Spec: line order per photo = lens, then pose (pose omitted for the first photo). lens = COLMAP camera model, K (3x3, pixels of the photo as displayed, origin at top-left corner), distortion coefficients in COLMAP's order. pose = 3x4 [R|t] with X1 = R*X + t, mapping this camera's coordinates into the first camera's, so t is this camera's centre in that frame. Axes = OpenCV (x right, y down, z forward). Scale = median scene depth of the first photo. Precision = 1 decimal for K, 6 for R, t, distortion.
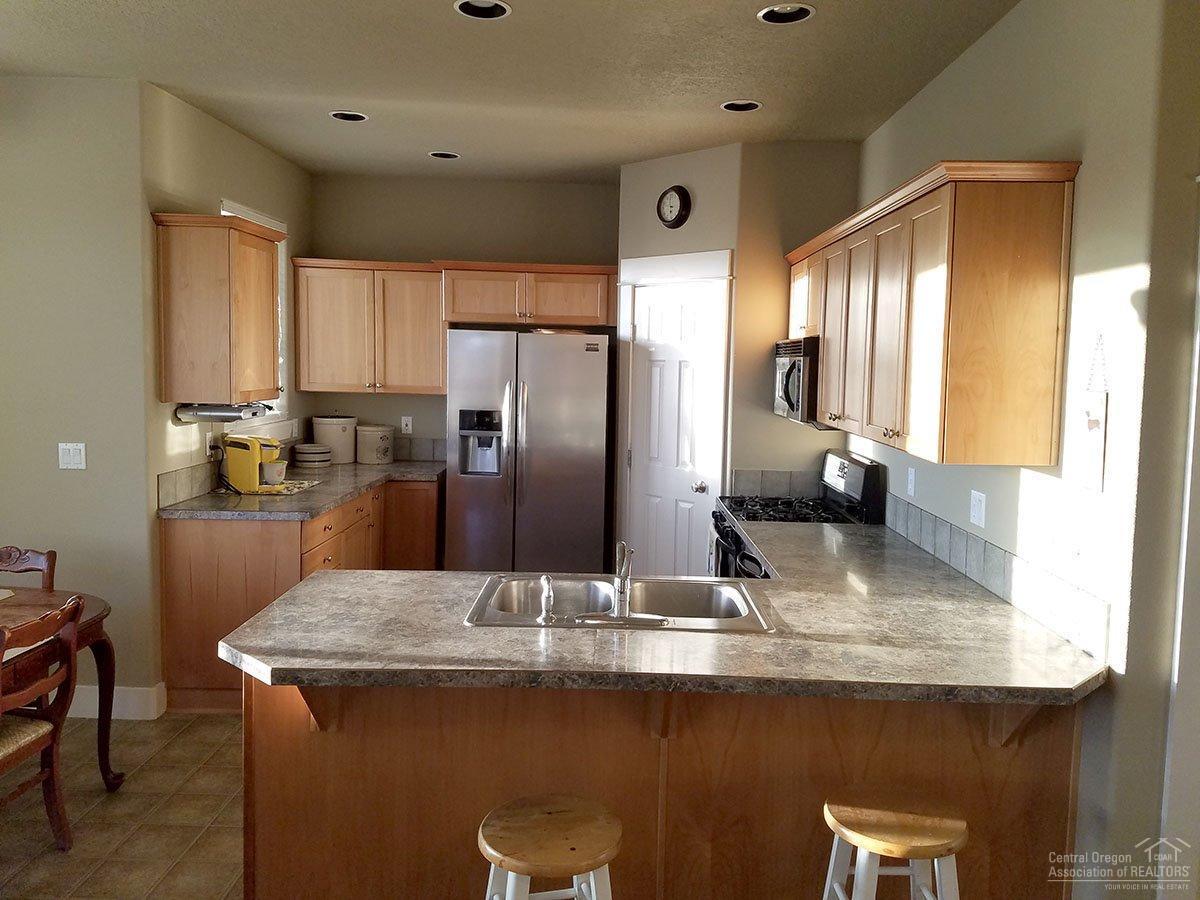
lens RADIAL K [[892.1, 0, 601.0], [0, 892.1, 430.5], [0, 0, 1]] dist [0.195925, -0.314491]
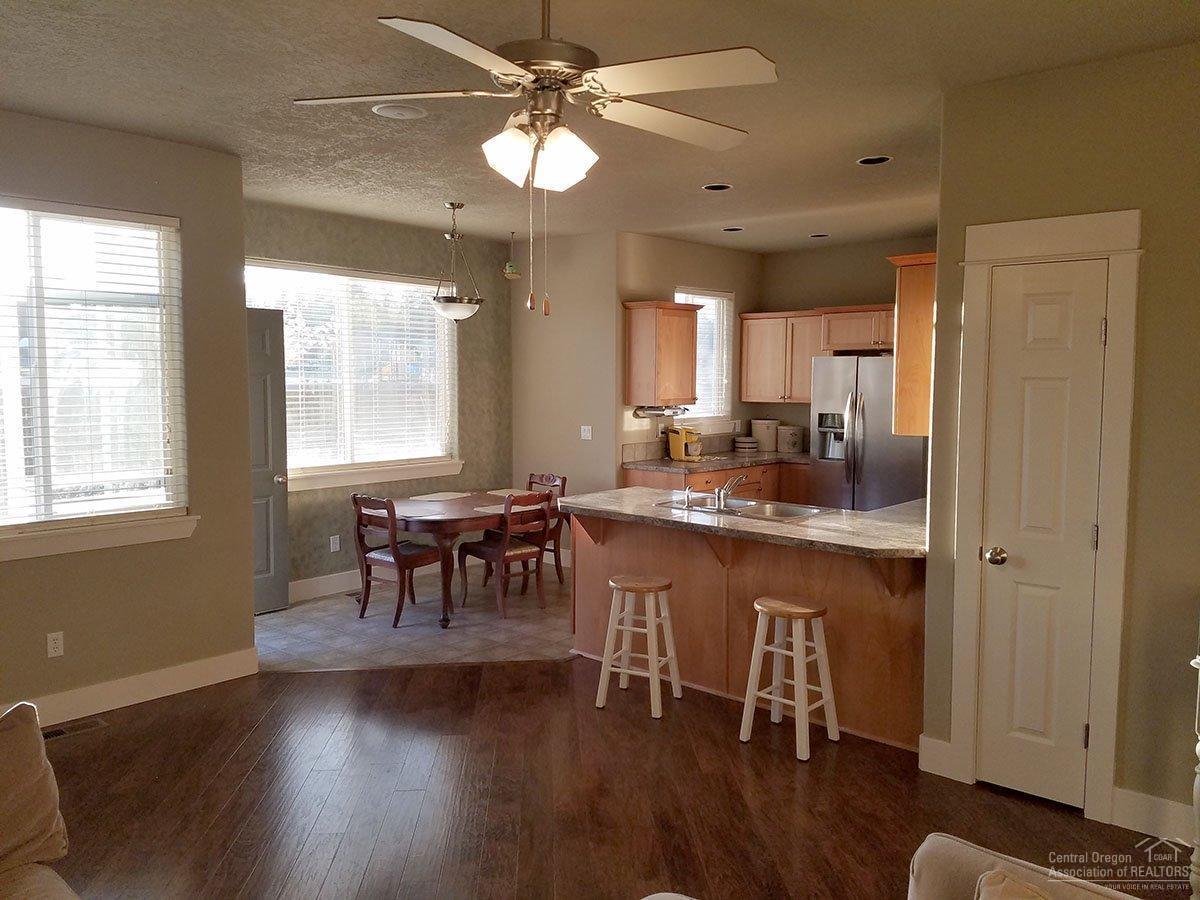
lens RADIAL K [[892.1, 0, 601.0], [0, 892.1, 430.5], [0, 0, 1]] dist [0.195925, -0.314491]
pose [[0.754351, 0.021009, -0.656135, 0.515778], [-0.037721, 0.999224, -0.011373, 0.033355], [0.655387, 0.033329, 0.754558, -0.296372]]
